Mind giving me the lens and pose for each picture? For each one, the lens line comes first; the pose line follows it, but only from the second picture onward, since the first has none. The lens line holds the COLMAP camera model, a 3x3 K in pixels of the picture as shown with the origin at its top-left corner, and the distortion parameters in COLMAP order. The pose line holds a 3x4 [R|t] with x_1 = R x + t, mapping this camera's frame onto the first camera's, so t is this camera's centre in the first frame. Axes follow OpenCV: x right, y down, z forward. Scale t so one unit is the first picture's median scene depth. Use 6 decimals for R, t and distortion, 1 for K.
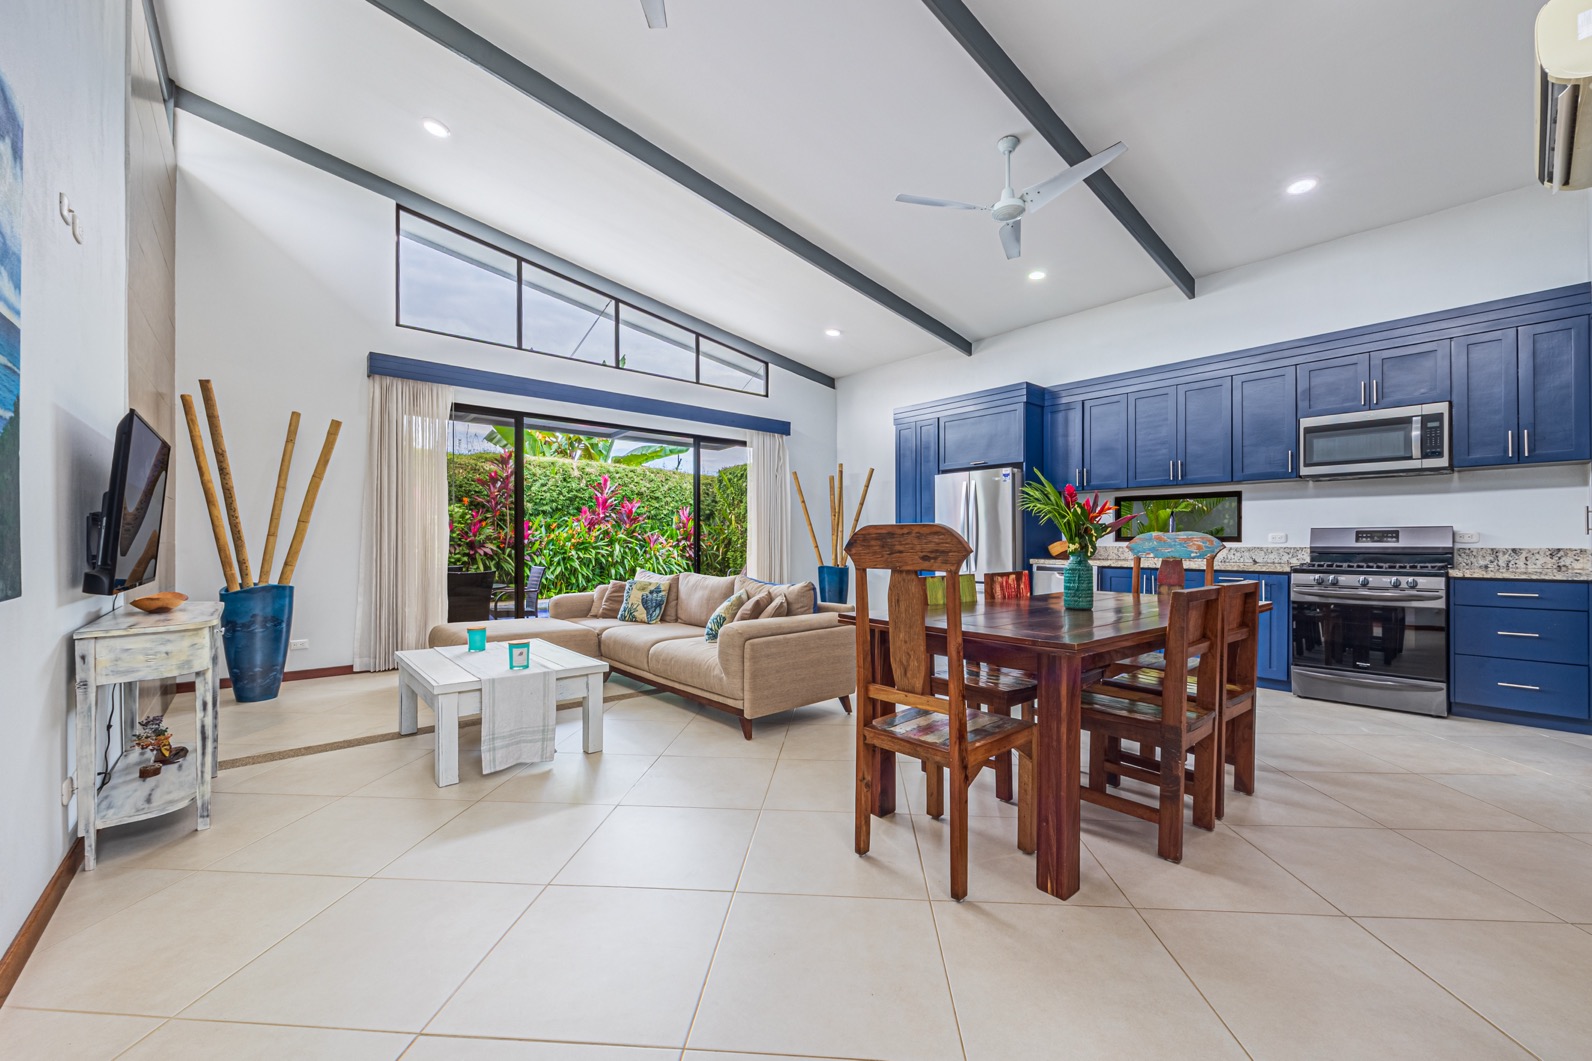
lens RADIAL K [[624.8, 0, 805.0], [0, 624.8, 533.6], [0, 0, 1]] dist [-0.000079, -0.000013]
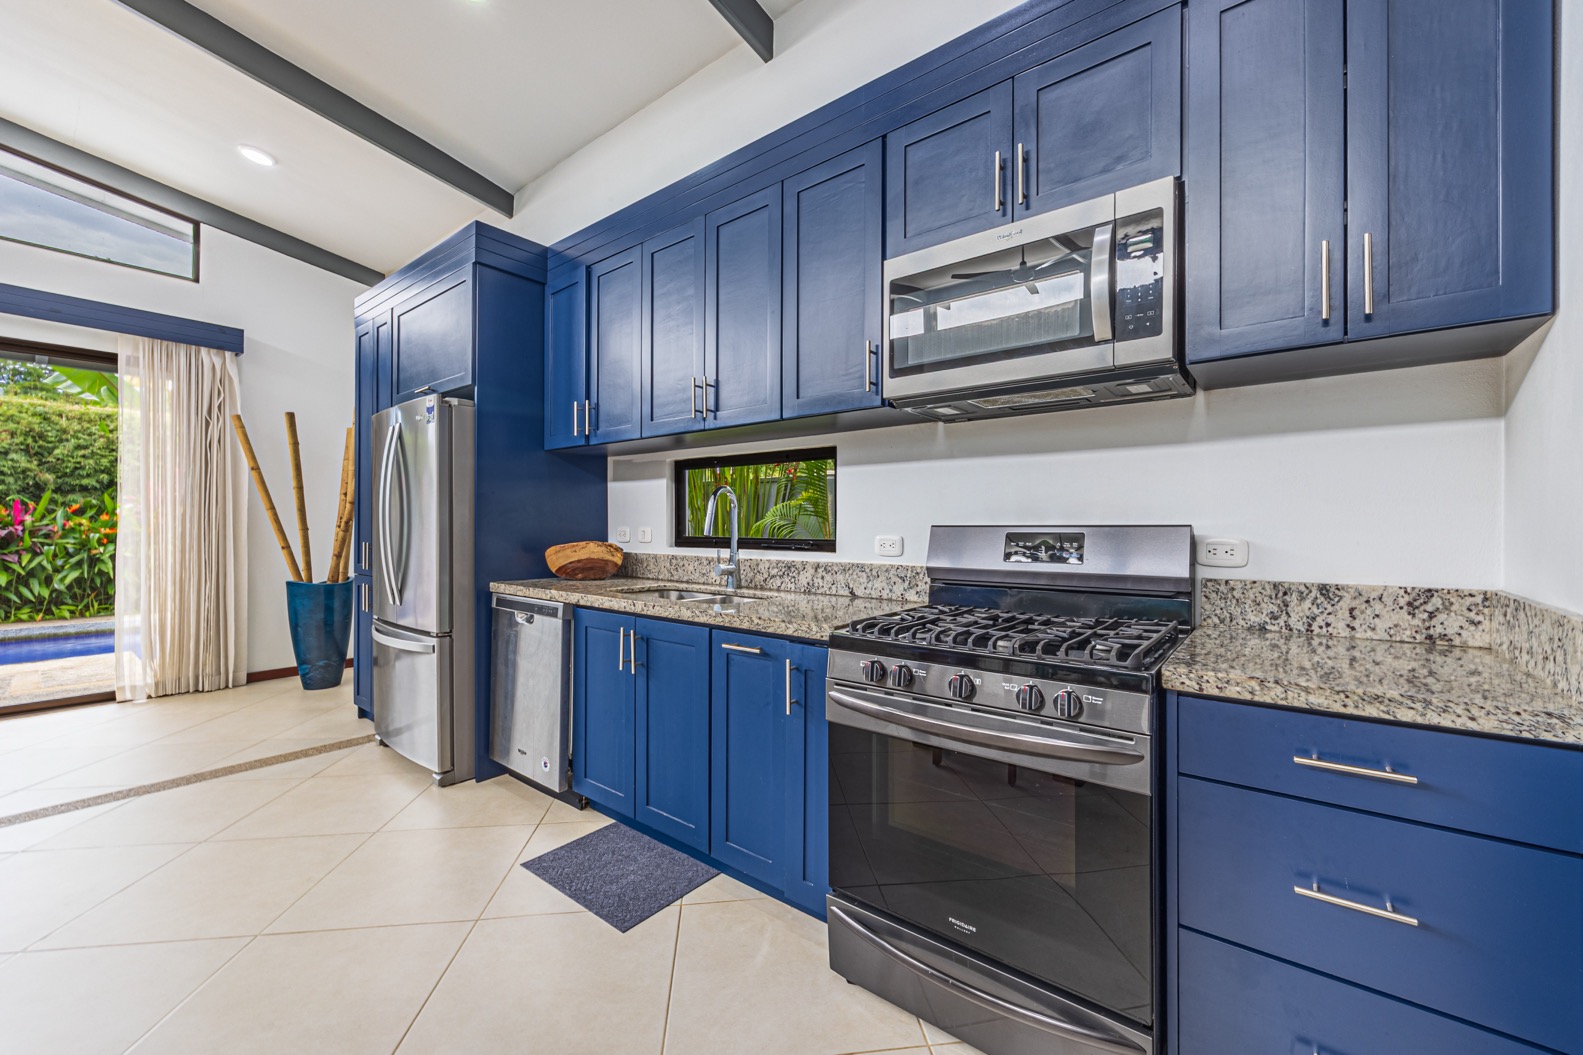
lens RADIAL K [[651.8, 0, 788.2], [0, 651.8, 515.5], [0, 0, 1]] dist [0.003318, 0.000254]
pose [[0.980542, 0.002760, 0.196288, 0.681534], [-0.002134, 0.999992, -0.003397, -0.015015], [-0.196296, 0.002912, 0.980540, 0.623036]]
